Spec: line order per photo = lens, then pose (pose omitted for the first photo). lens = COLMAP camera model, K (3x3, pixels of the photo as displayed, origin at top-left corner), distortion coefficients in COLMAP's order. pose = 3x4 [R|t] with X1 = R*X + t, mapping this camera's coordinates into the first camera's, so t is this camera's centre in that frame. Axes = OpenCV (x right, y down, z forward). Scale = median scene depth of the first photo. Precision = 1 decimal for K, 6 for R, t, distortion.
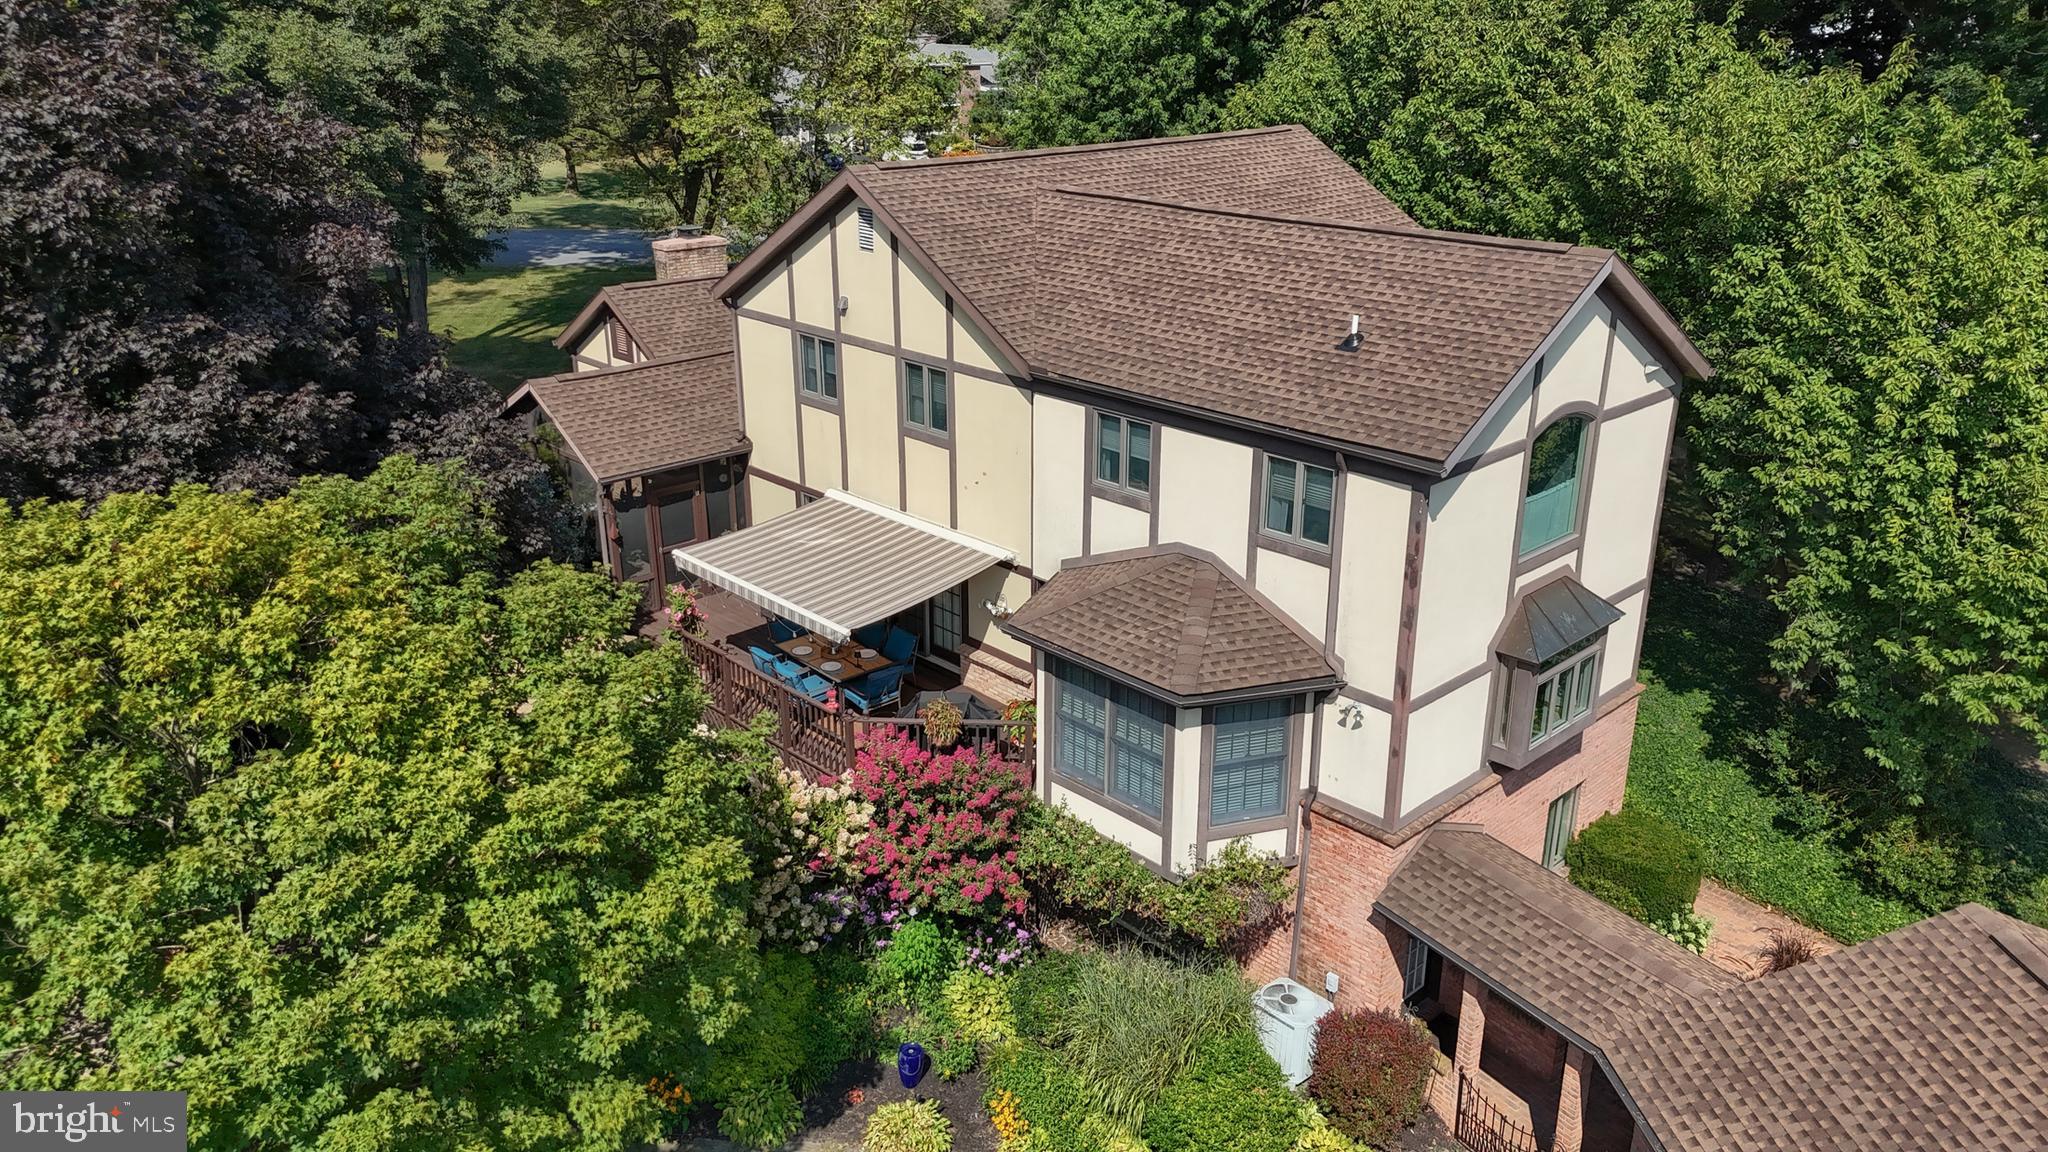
lens RADIAL K [[1544.0, 0, 1024.0], [0, 1544.0, 576.0], [0, 0, 1]] dist [0.138137, -0.254525]
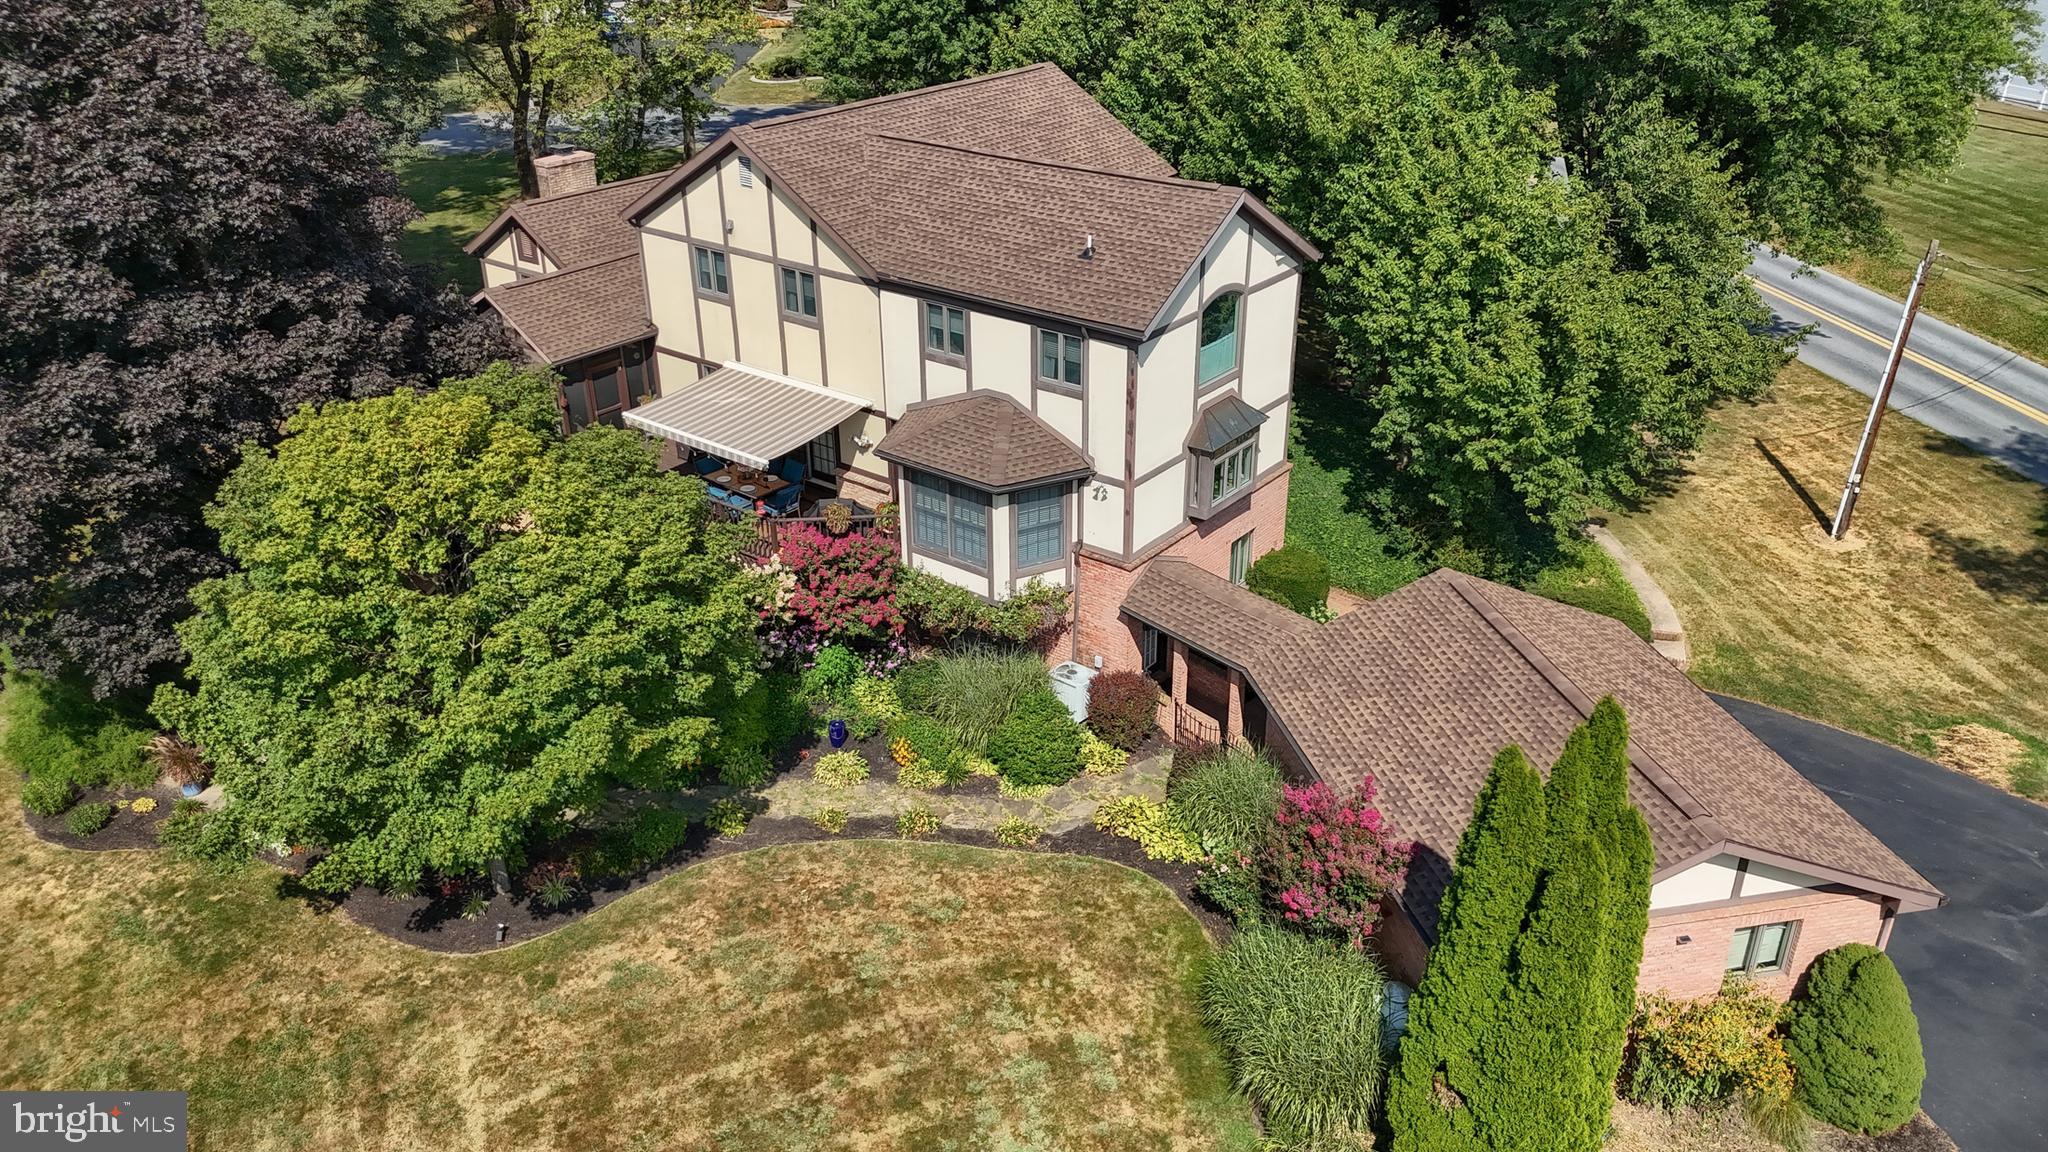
lens RADIAL K [[1544.0, 0, 1024.0], [0, 1544.0, 576.0], [0, 0, 1]] dist [0.138137, -0.254525]
pose [[0.988974, -0.073651, 0.128475, -0.072199], [0.059813, 0.992303, 0.108430, -0.001502], [-0.135472, -0.099550, 0.985767, -0.523181]]
